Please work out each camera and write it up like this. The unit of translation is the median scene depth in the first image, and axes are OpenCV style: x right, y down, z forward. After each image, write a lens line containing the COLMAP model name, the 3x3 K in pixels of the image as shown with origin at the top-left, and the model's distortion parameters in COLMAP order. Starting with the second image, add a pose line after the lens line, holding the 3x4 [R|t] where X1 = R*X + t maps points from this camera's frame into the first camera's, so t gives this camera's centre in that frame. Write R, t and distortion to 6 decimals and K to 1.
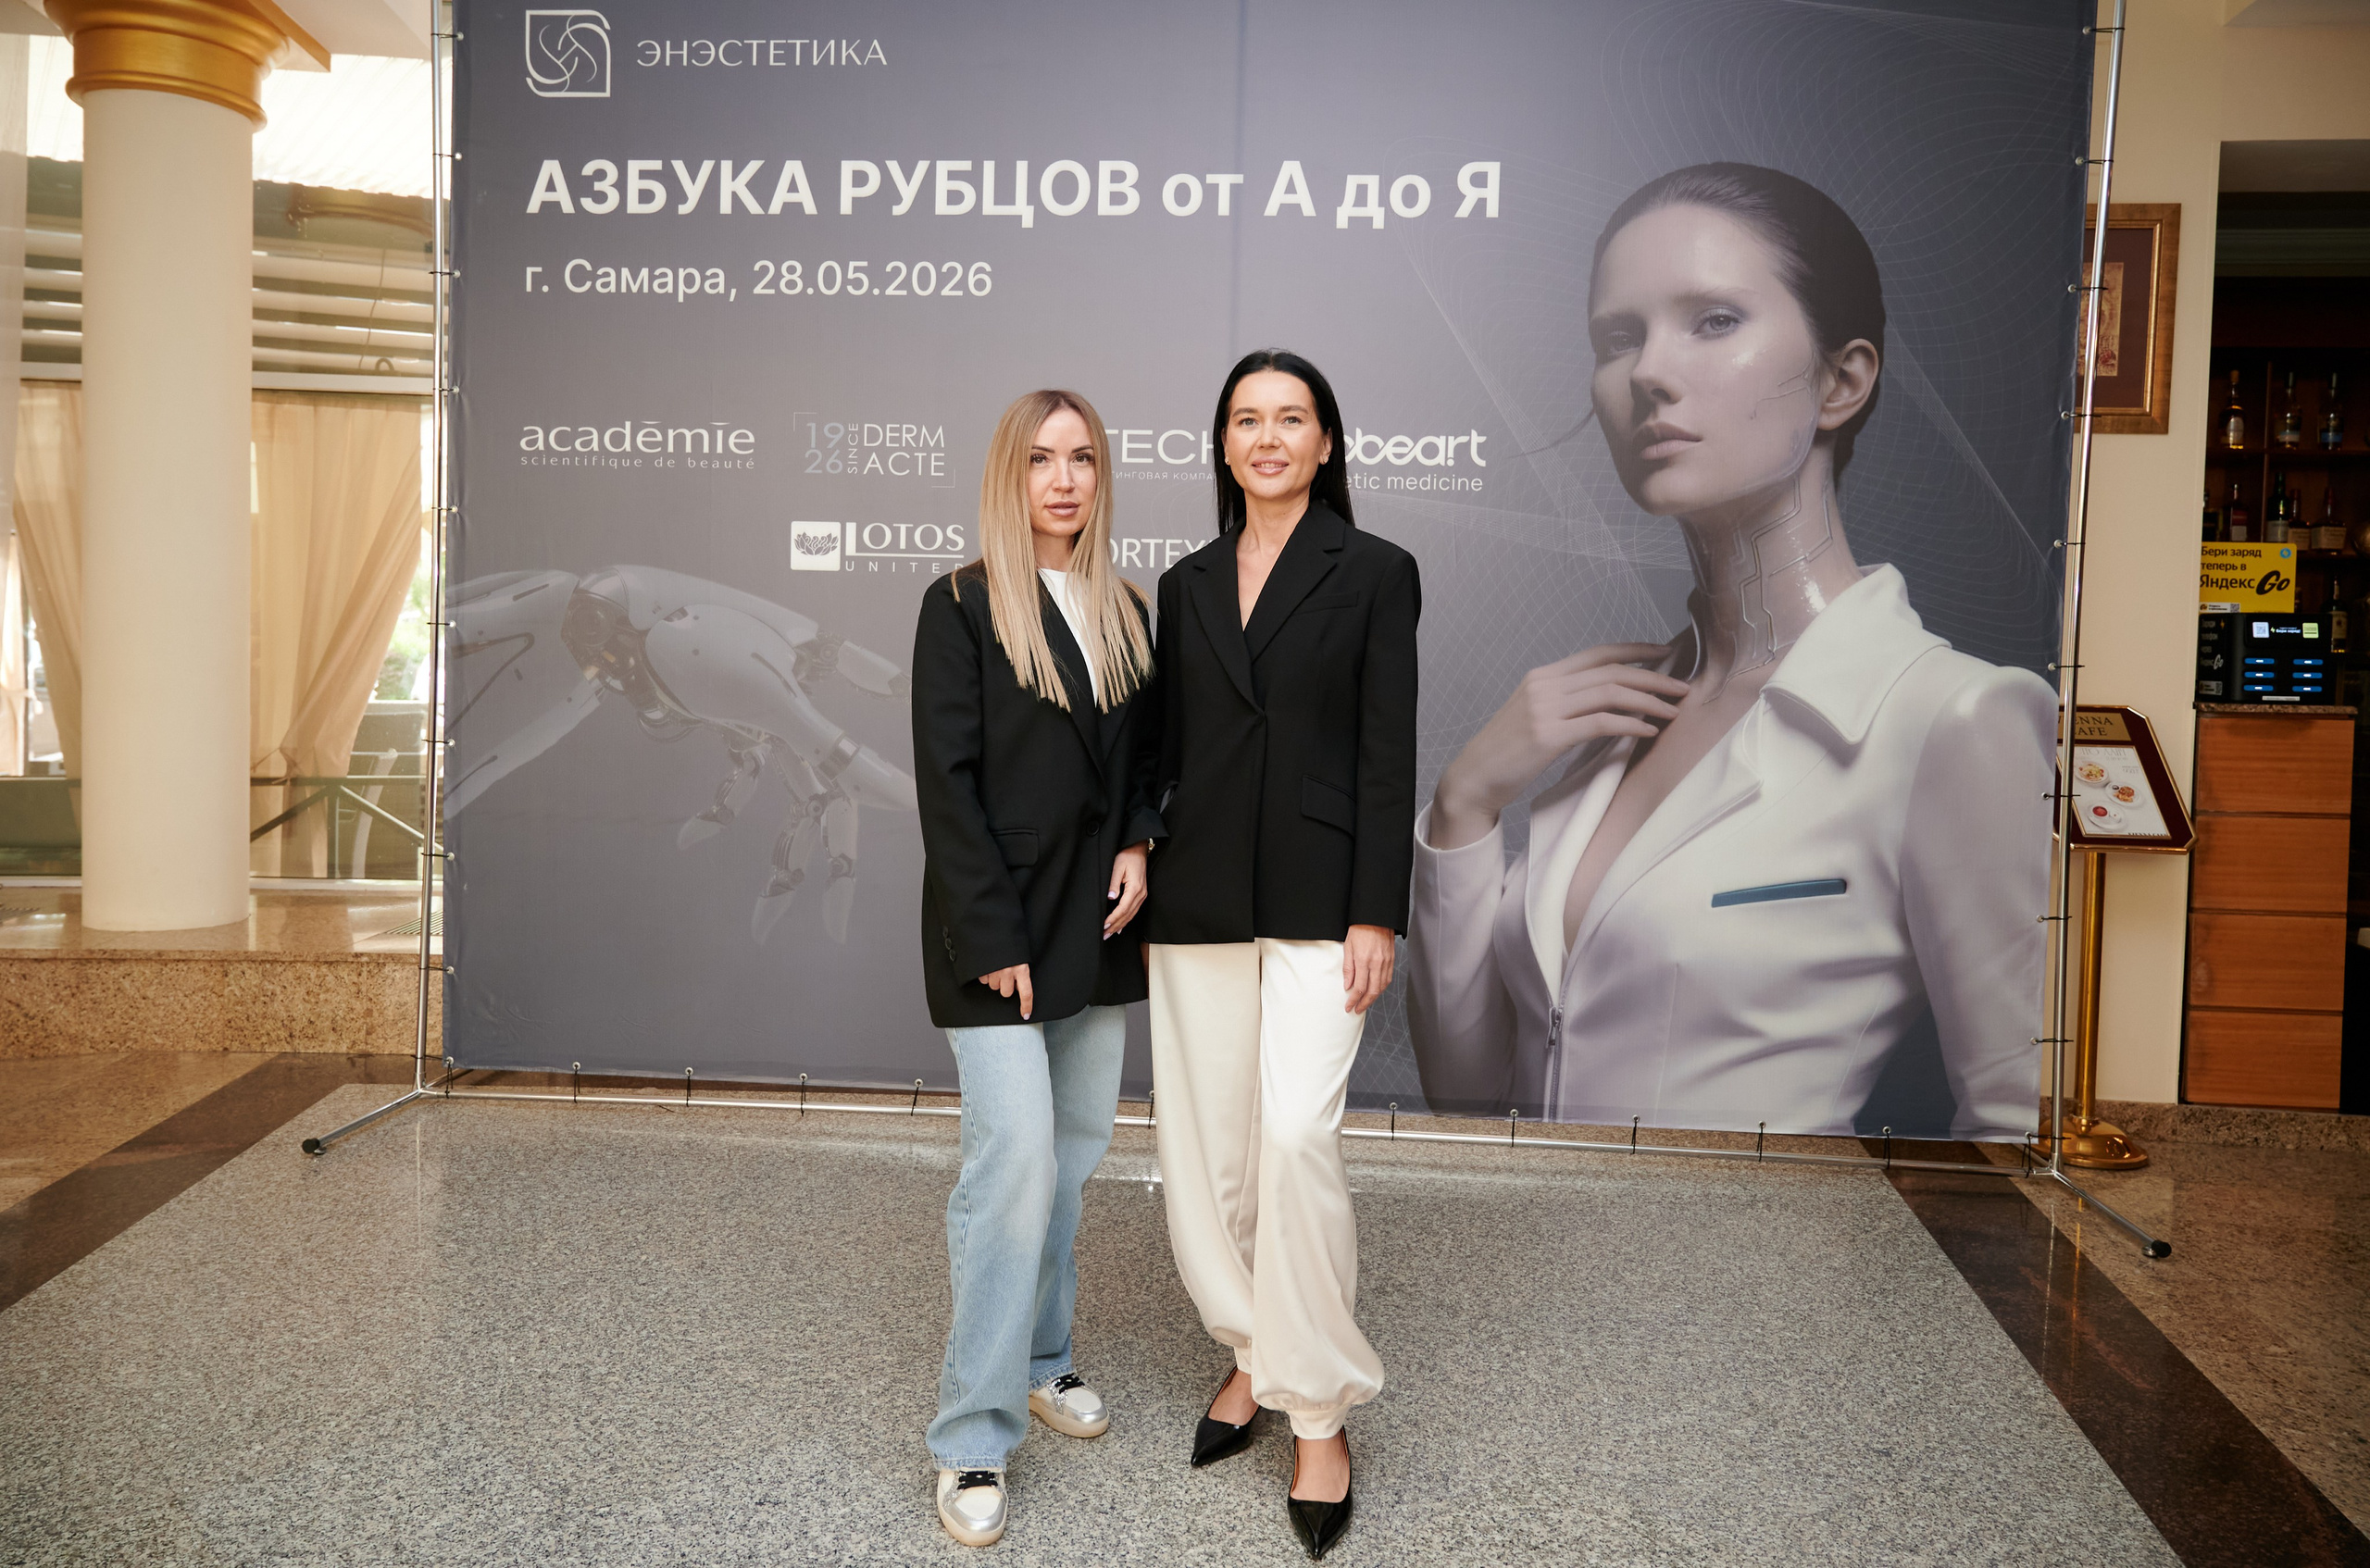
lens RADIAL K [[1751.0, 0, 1192.1], [0, 1751.0, 691.2], [0, 0, 1]] dist [-0.004635, 0.000226]
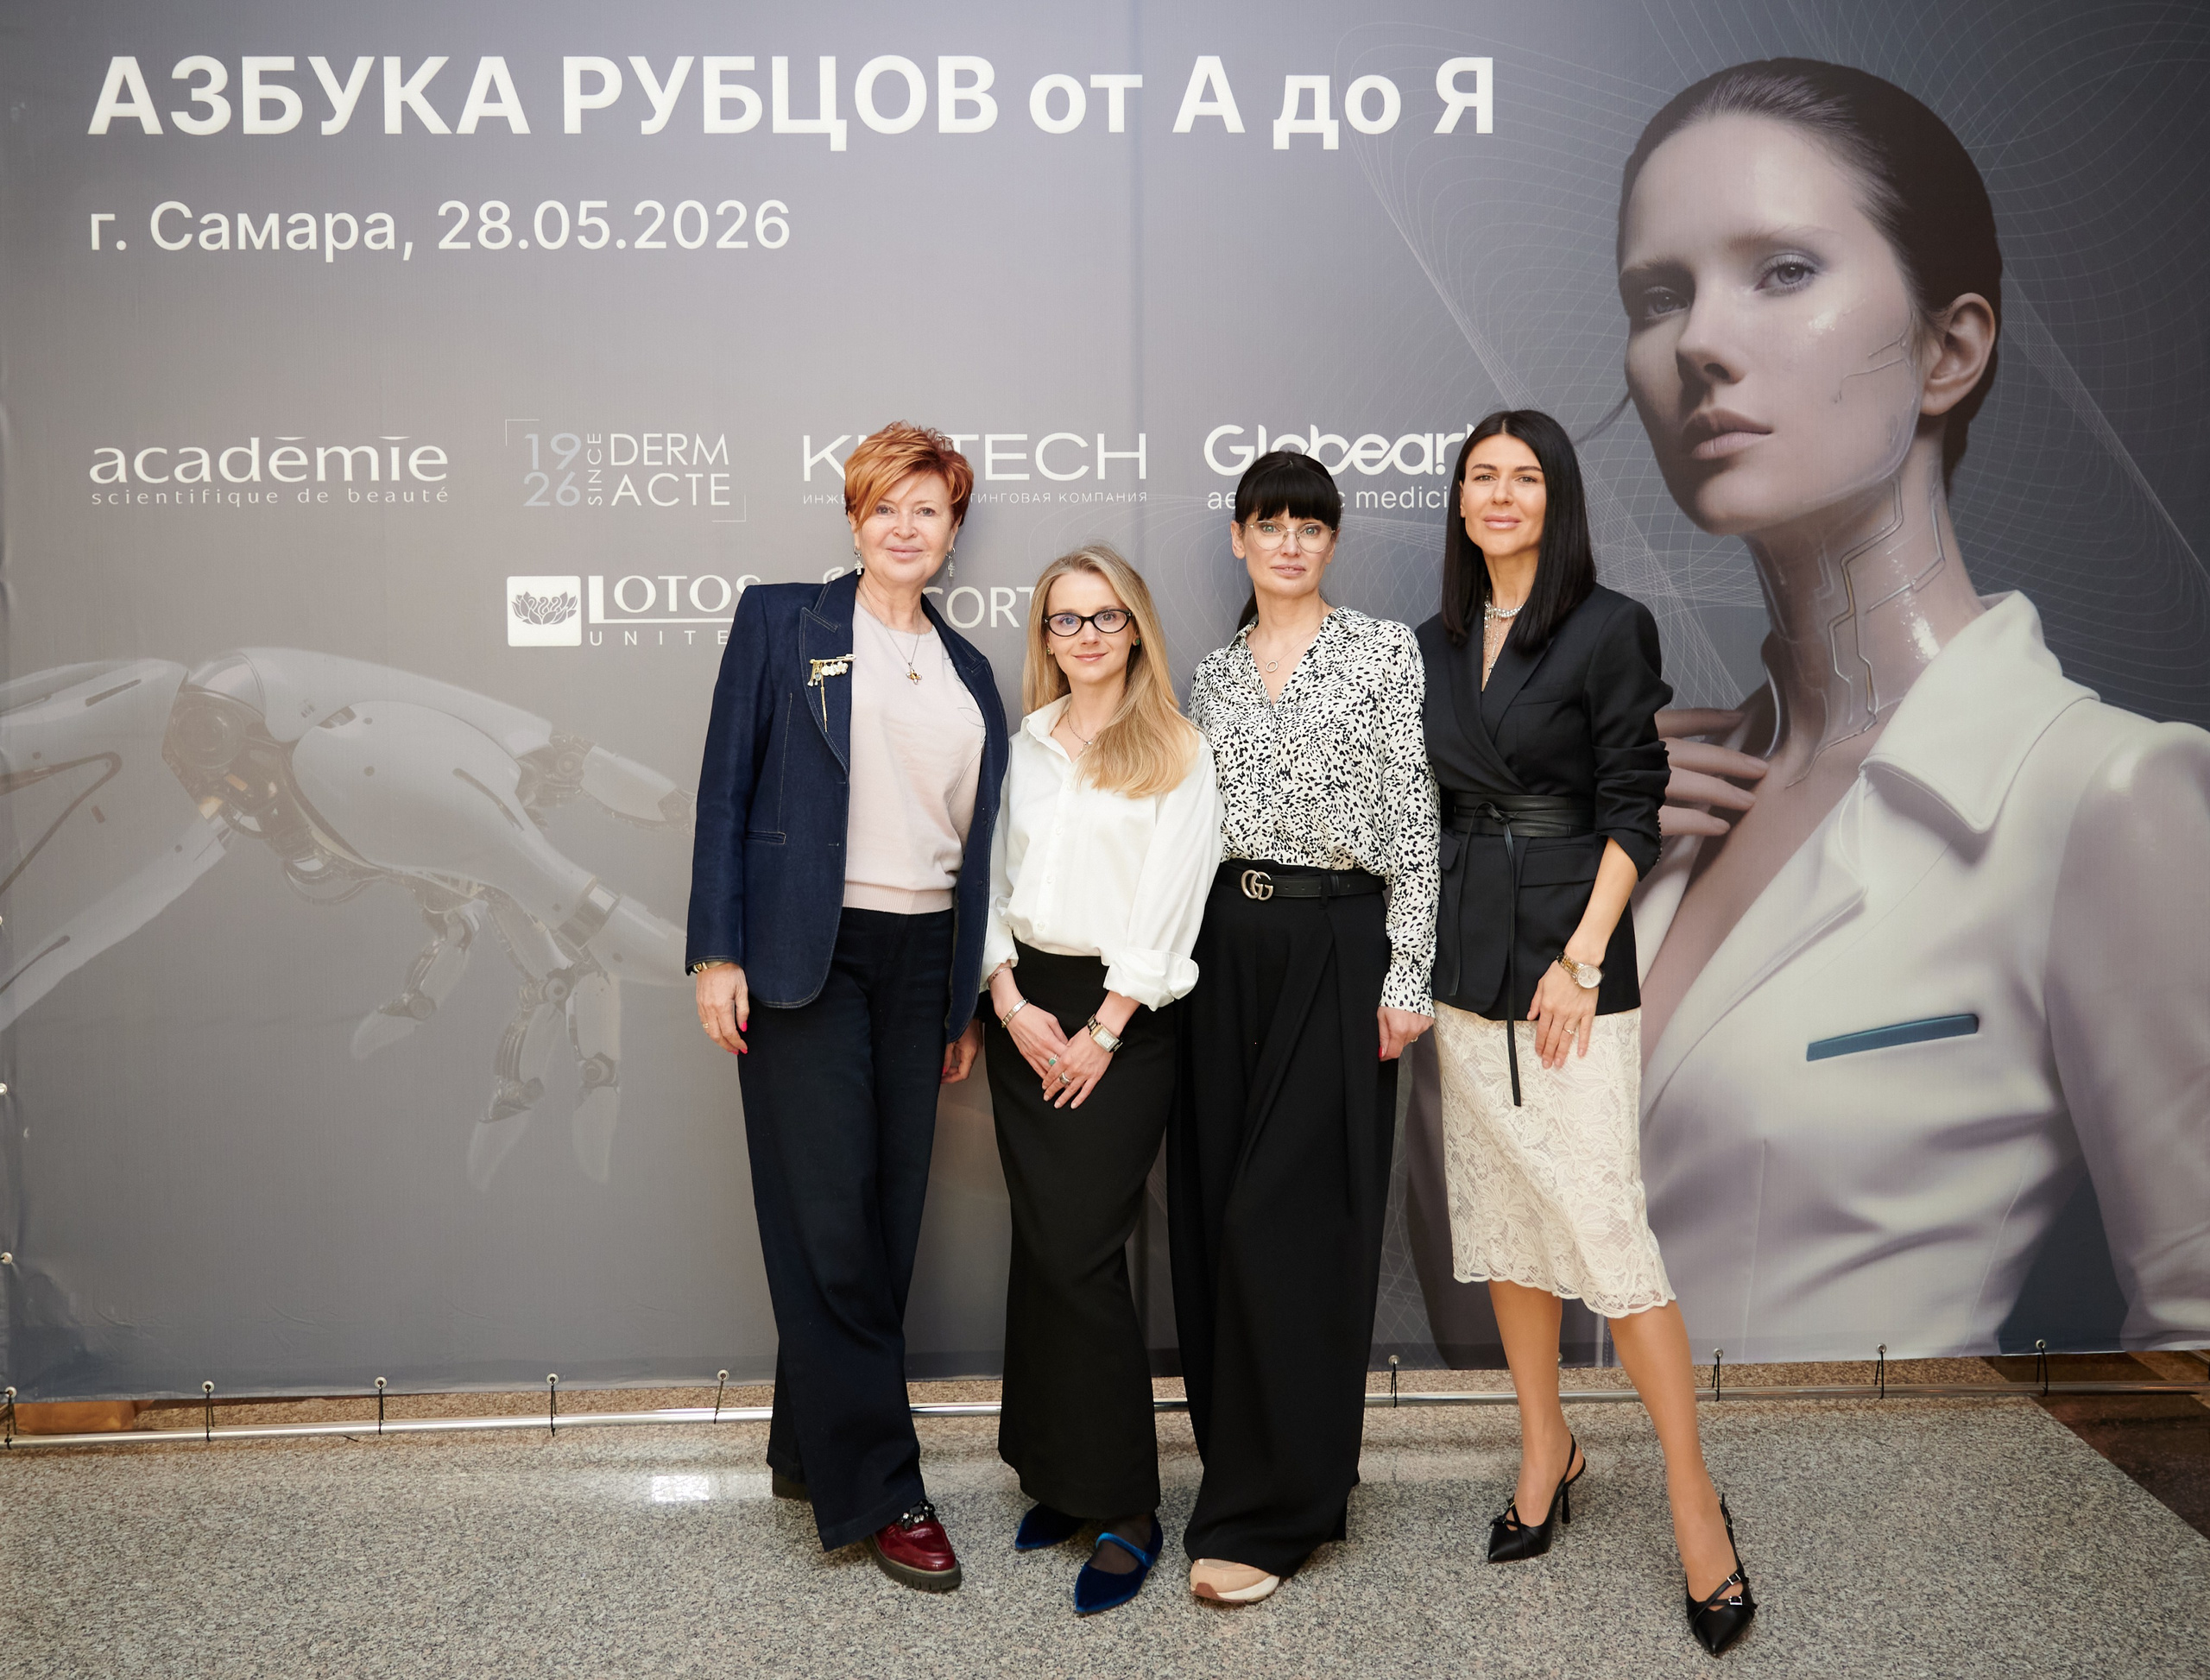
lens RADIAL K [[1906.6, 0, 1052.0], [0, 1906.6, 736.8], [0, 0, 1]] dist [-0.007724, 0.003606]
pose [[0.991766, -0.038252, 0.122218, -0.111752], [0.039916, 0.999140, -0.011195, -0.017130], [-0.121685, 0.015982, 0.992440, 0.231995]]
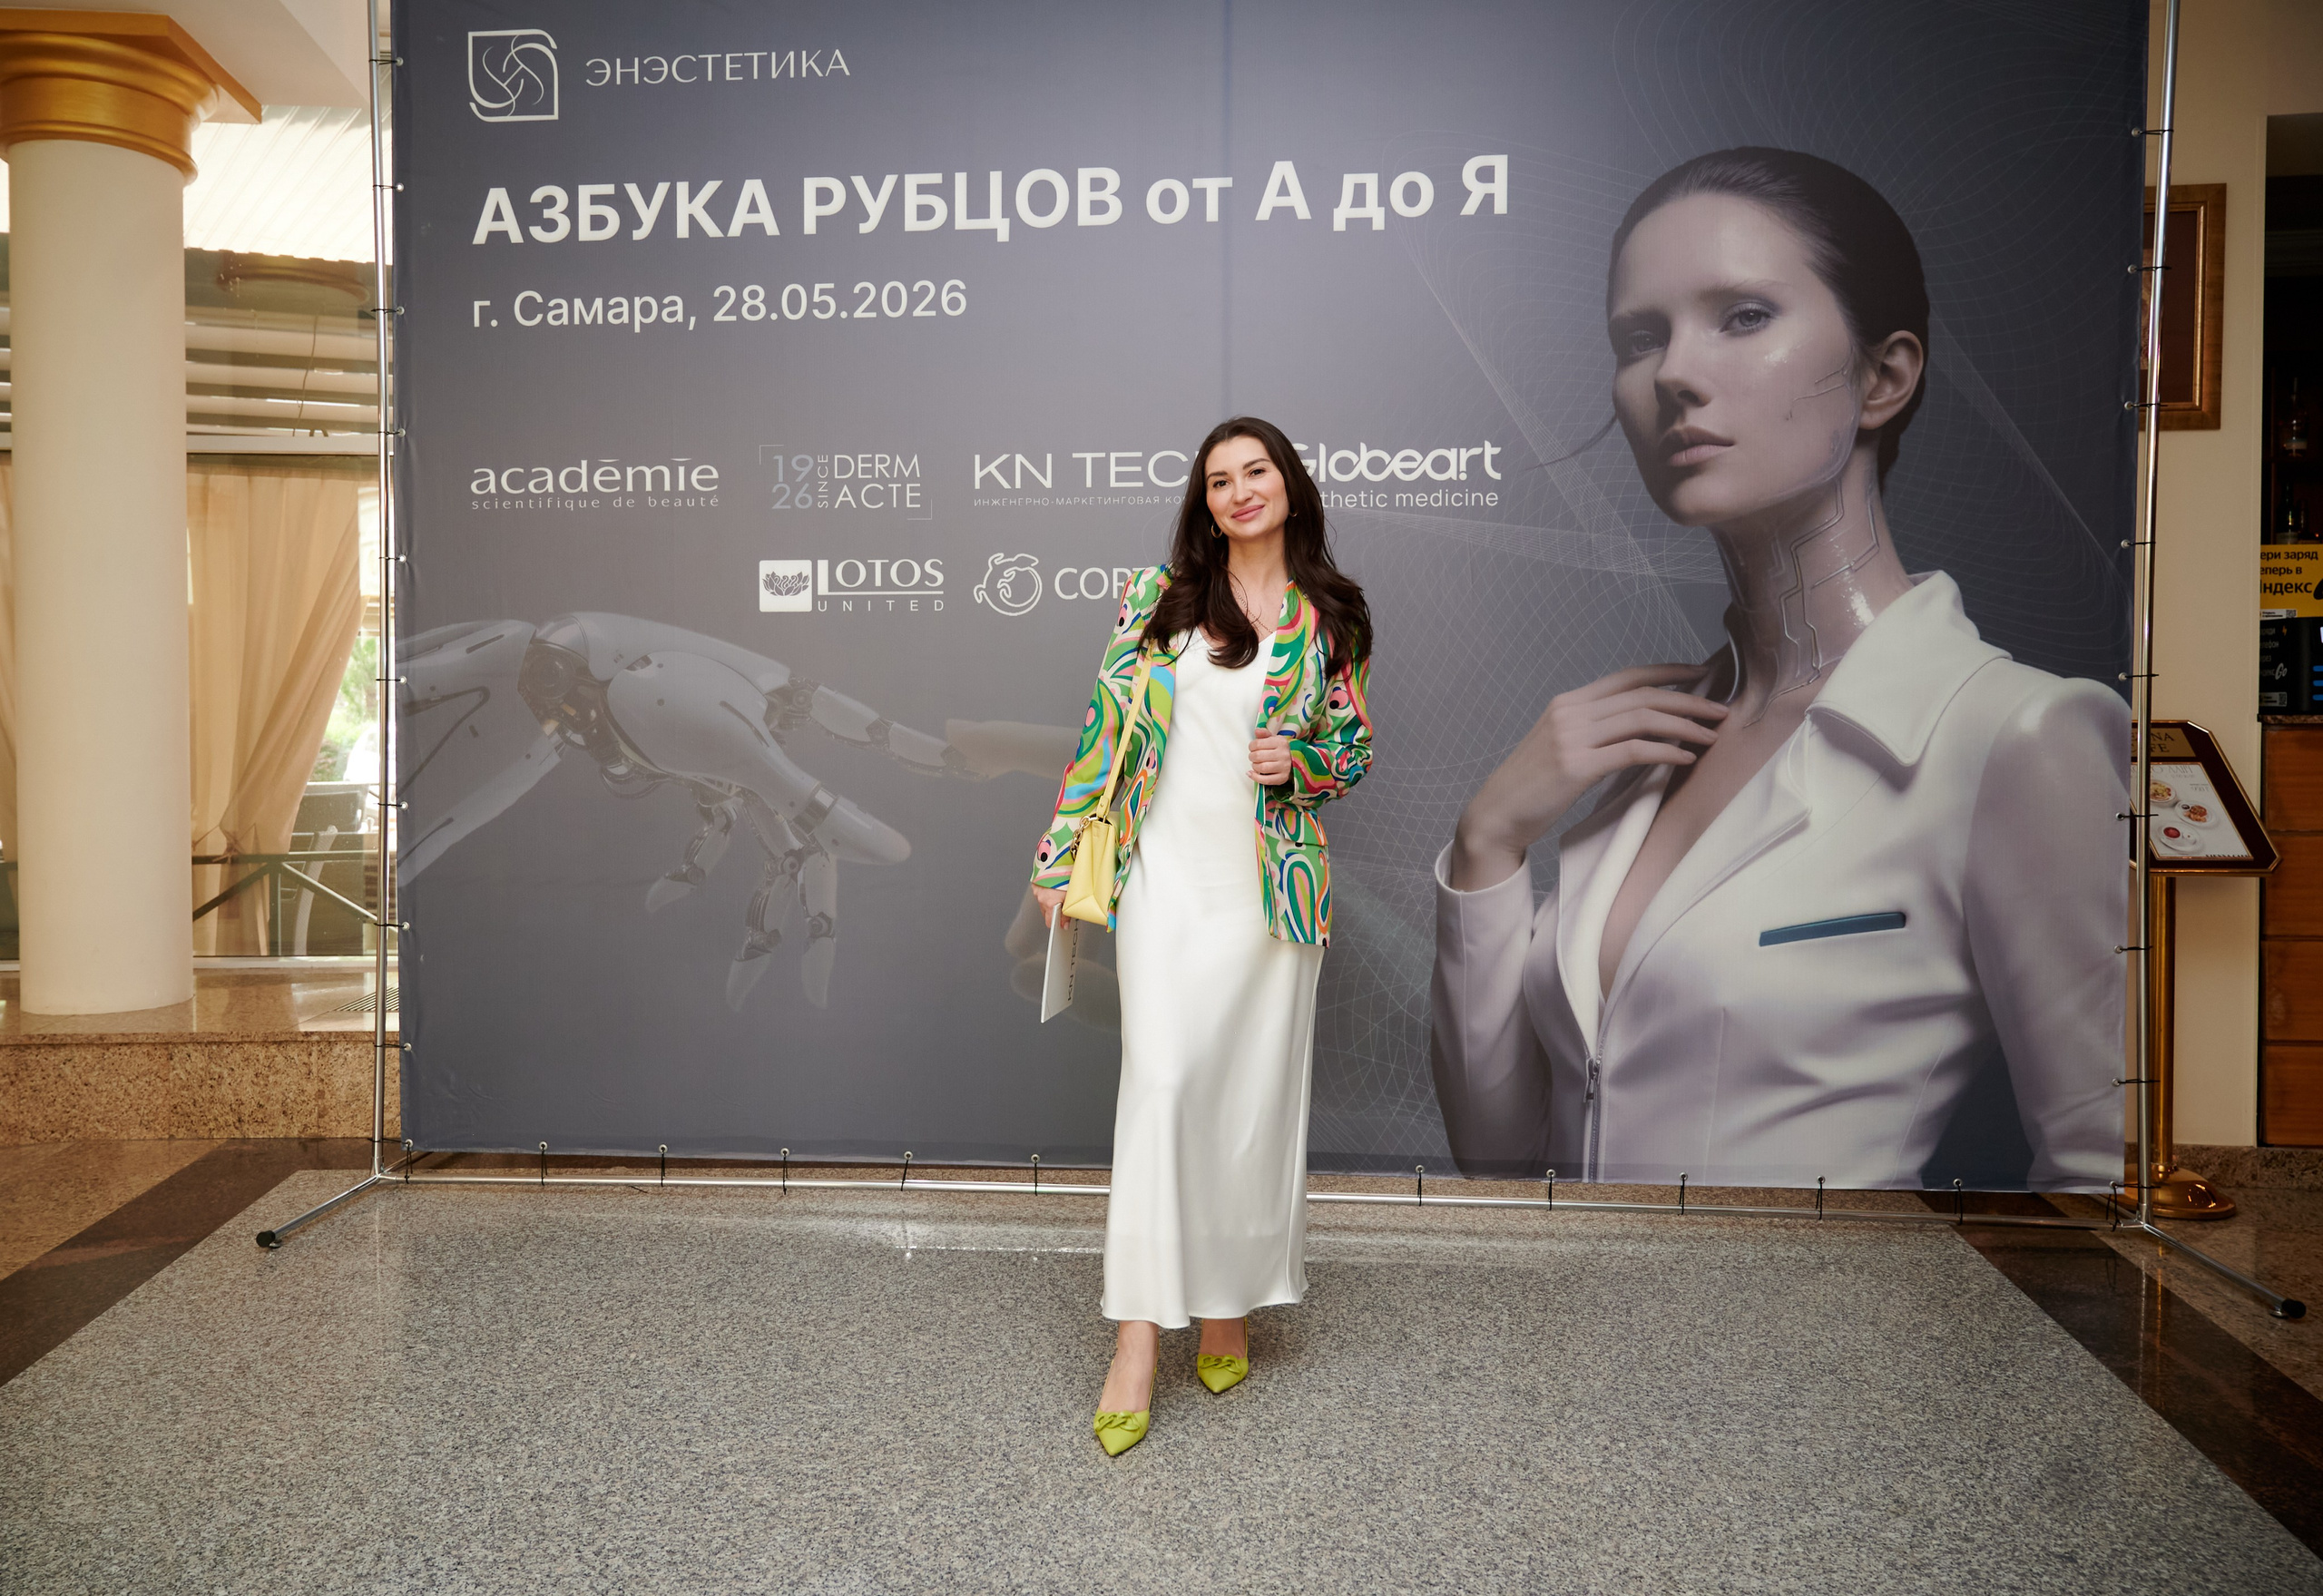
lens RADIAL K [[1647.8, 0, 1062.0], [0, 1647.8, 748.9], [0, 0, 1]] dist [-0.006583, 0.002860]
pose [[0.999629, -0.025497, -0.009570, -0.061046], [0.025322, 0.999516, -0.018049, 0.024983], [0.010026, 0.017800, 0.999791, 0.118597]]
